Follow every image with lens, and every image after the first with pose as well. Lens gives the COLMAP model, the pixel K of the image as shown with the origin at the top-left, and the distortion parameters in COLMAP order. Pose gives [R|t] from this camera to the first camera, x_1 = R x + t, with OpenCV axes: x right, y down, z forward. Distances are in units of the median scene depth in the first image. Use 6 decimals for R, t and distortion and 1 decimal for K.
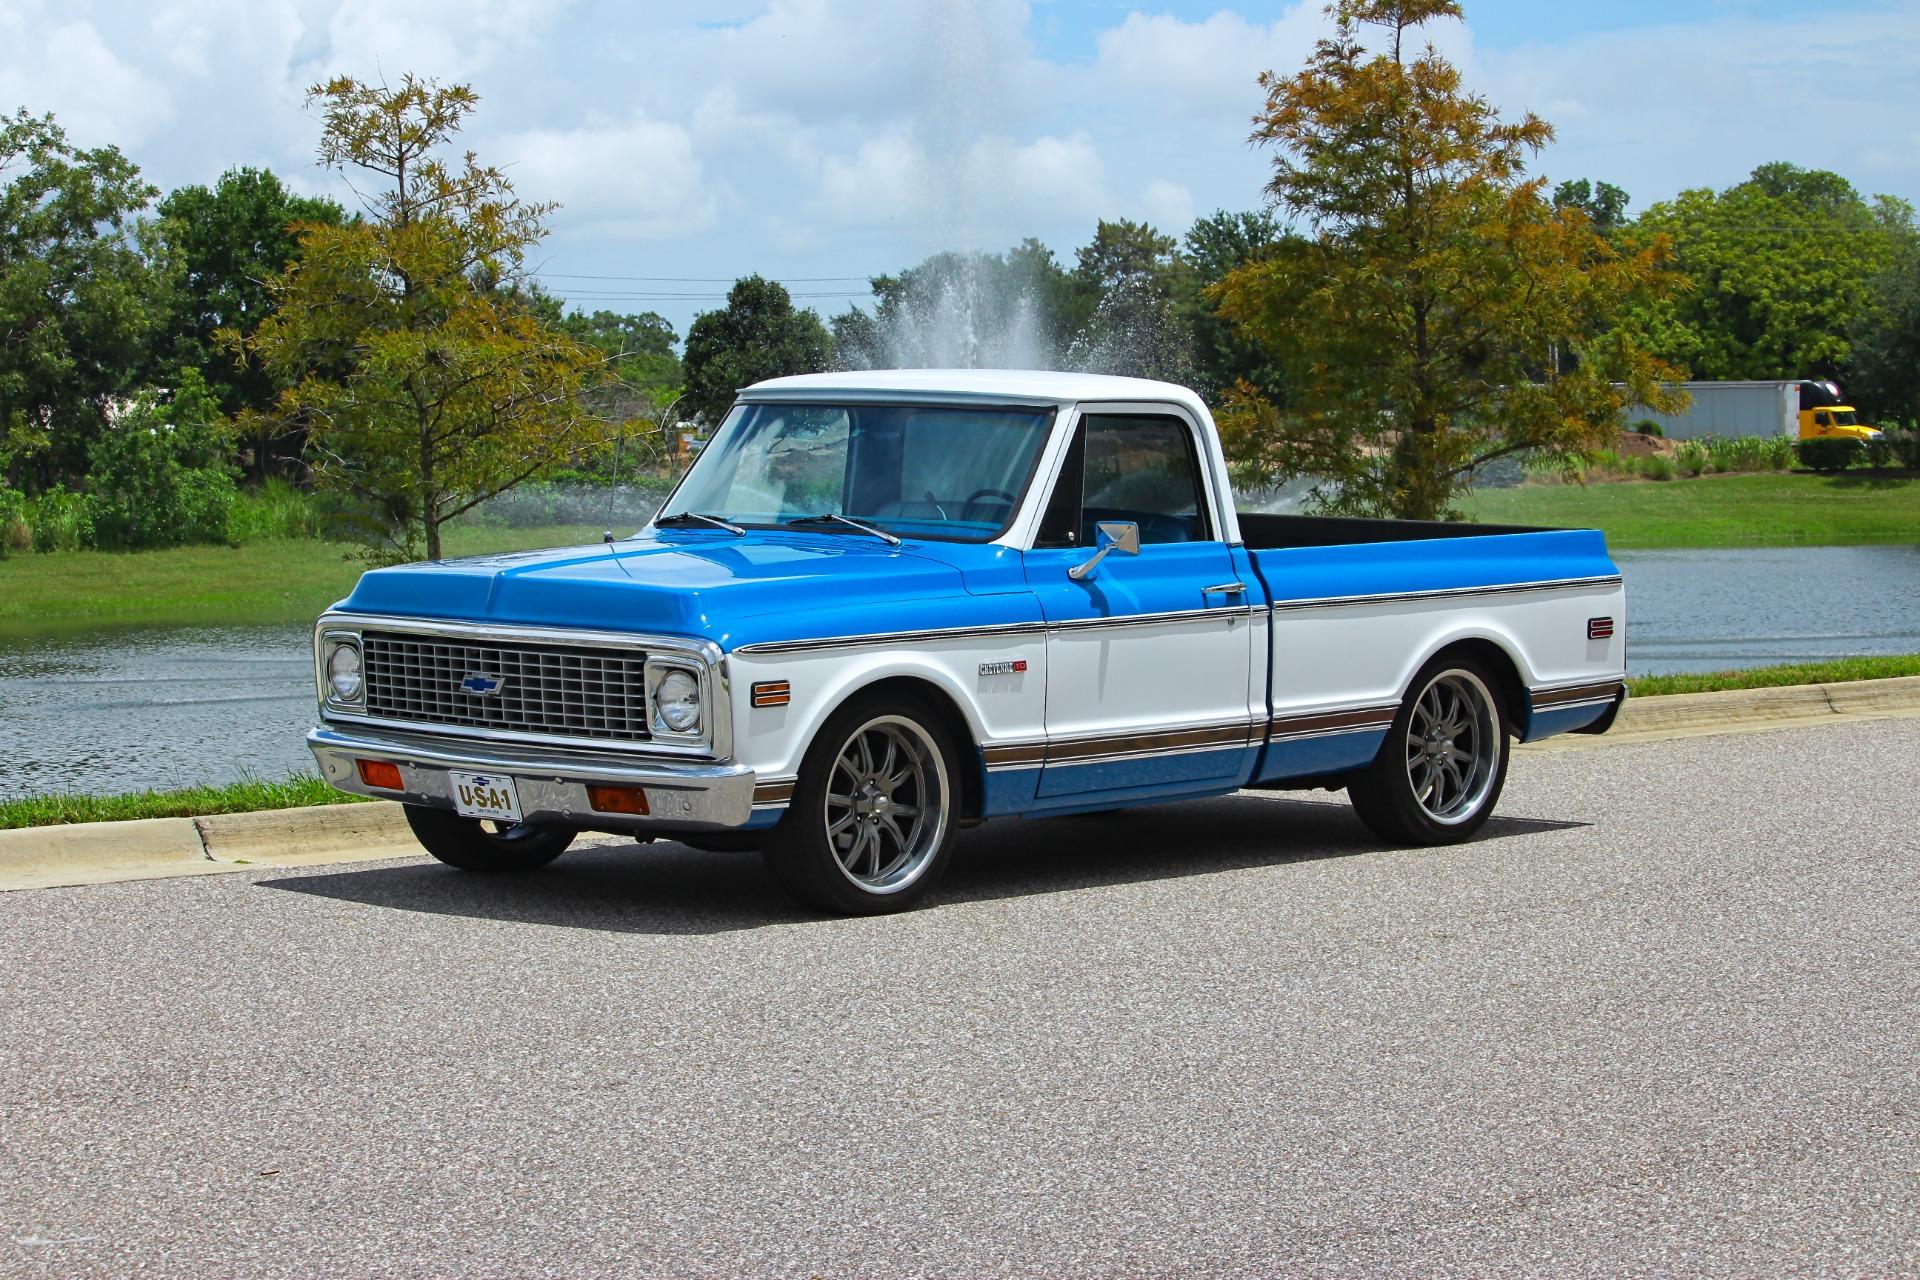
lens RADIAL K [[4881.0, 0, 968.4], [0, 4881.0, 596.9], [0, 0, 1]] dist [-0.412510, 0.000000]
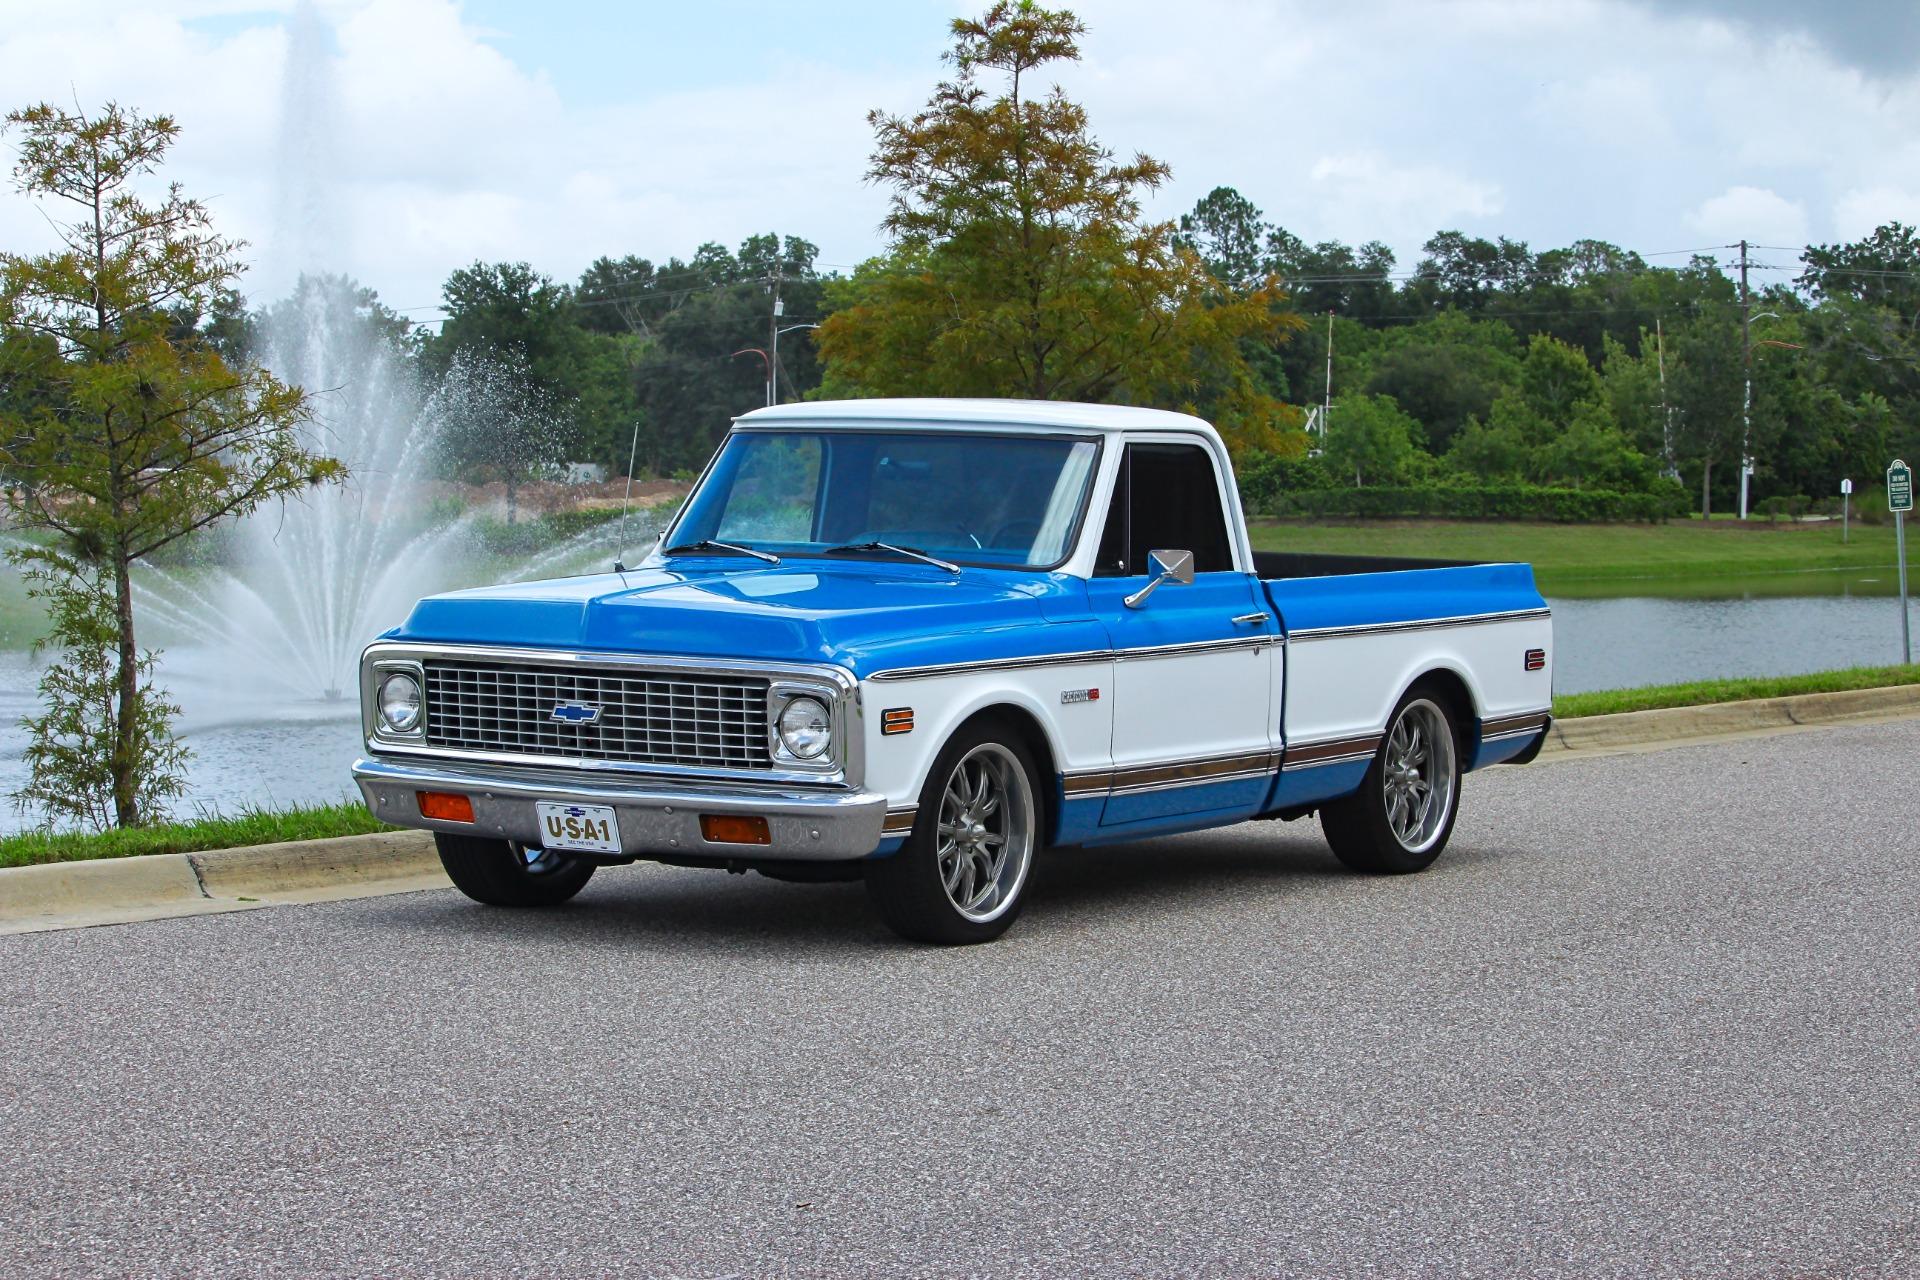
lens RADIAL K [[4881.0, 0, 871.1], [0, 4881.0, 661.1], [0, 0, 1]] dist [-0.412510, 0.000000]
pose [[0.988321, -0.000234, 0.152389, -0.185509], [-0.000078, 0.999998, 0.002037, 0.005342], [-0.152389, -0.002025, 0.988318, 0.018550]]
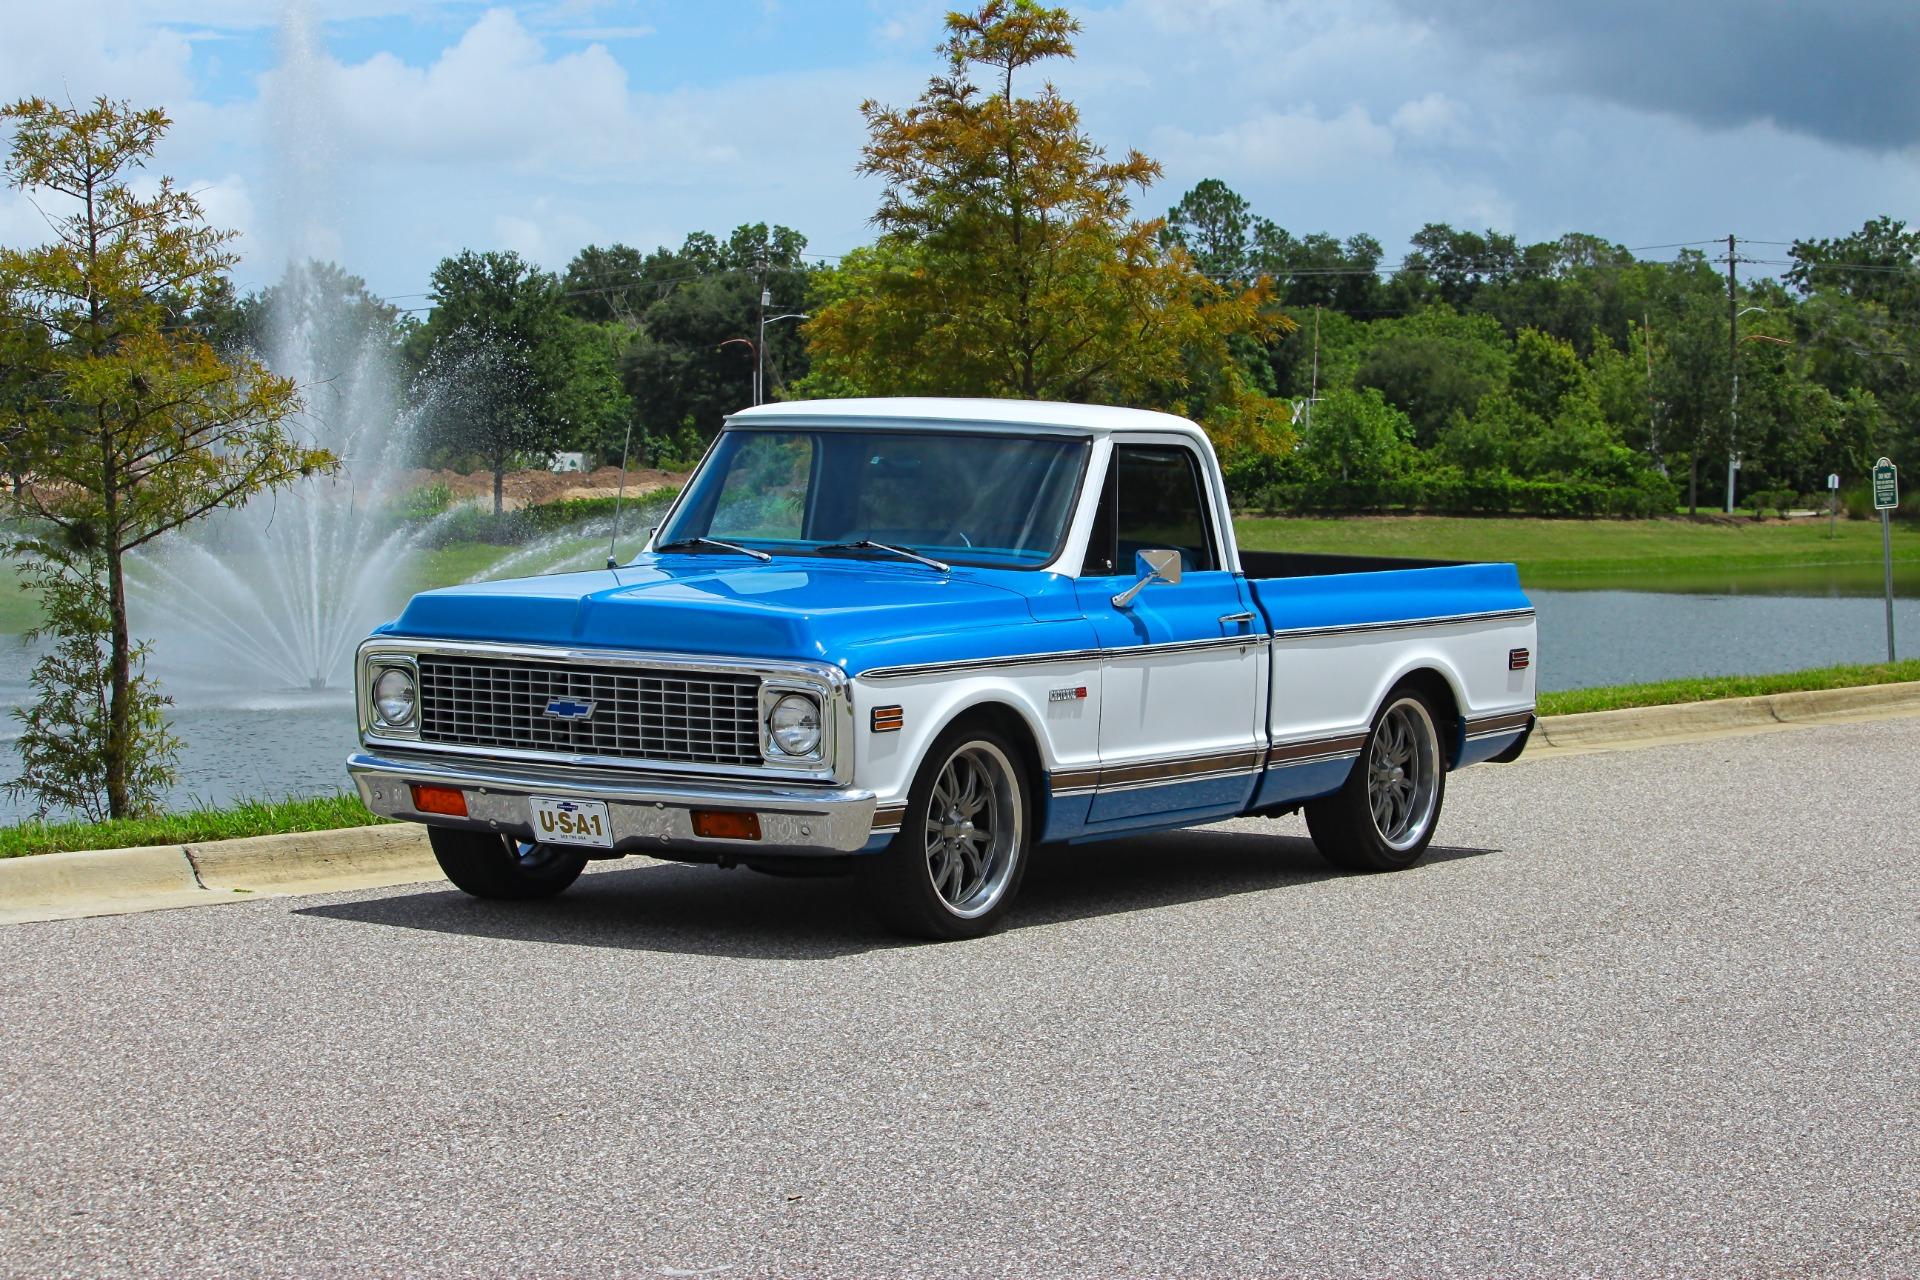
lens RADIAL K [[4881.0, 0, 955.2], [0, 4881.0, 628.1], [0, 0, 1]] dist [-0.412510, 0.000000]
pose [[0.985003, 0.005637, 0.172444, -0.188064], [-0.005247, 0.999983, -0.002717, 0.003708], [-0.172456, 0.001772, 0.985016, 0.008863]]
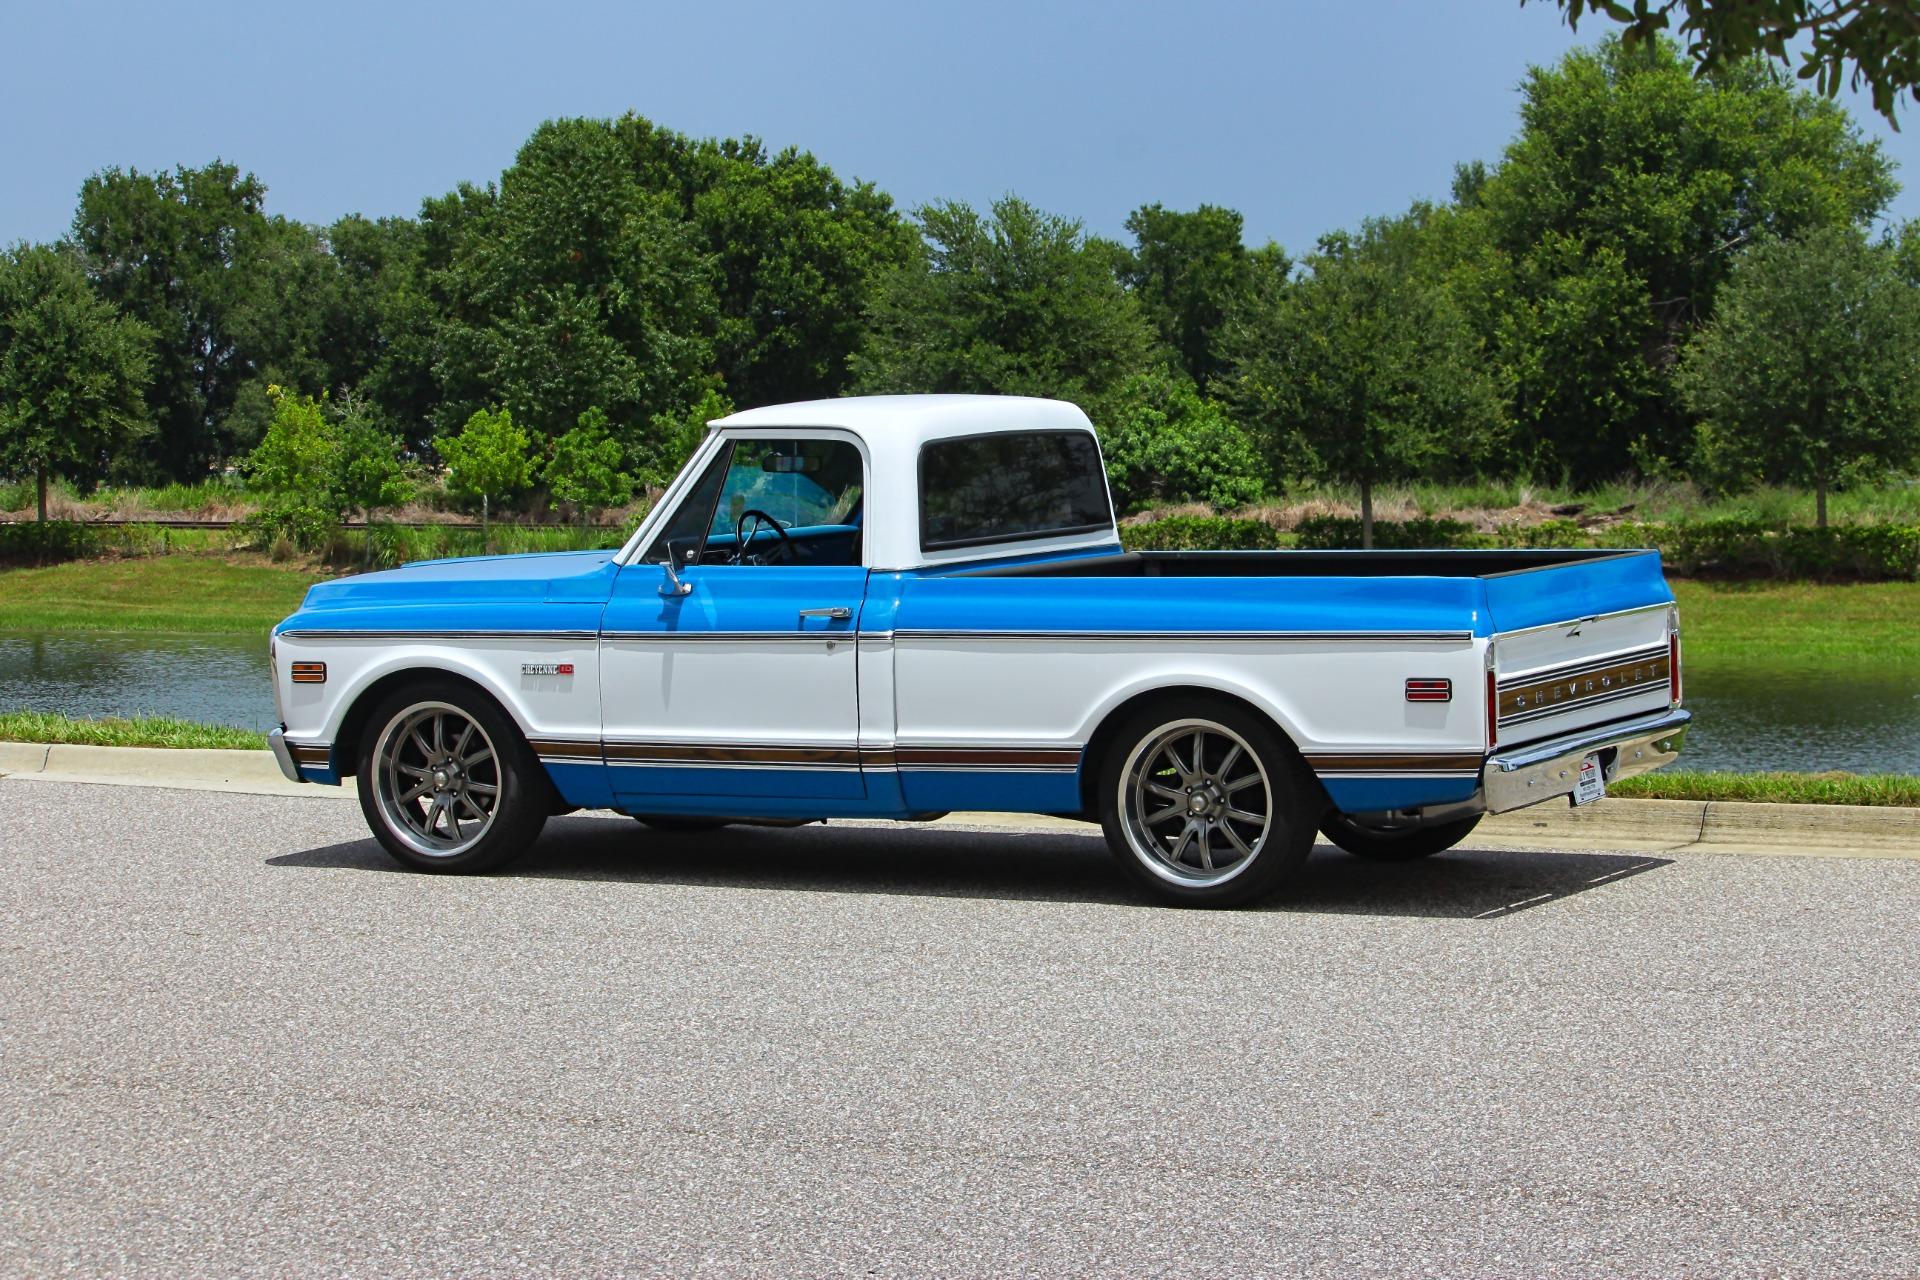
lens RADIAL K [[4881.0, 0, 958.9], [0, 4881.0, 608.2], [0, 0, 1]] dist [-0.412510, 0.000000]
pose [[0.268708, 0.043549, -0.962237, 1.075701], [-0.036011, 0.998733, 0.035144, -0.040719], [0.962548, 0.025208, 0.269936, 0.783800]]
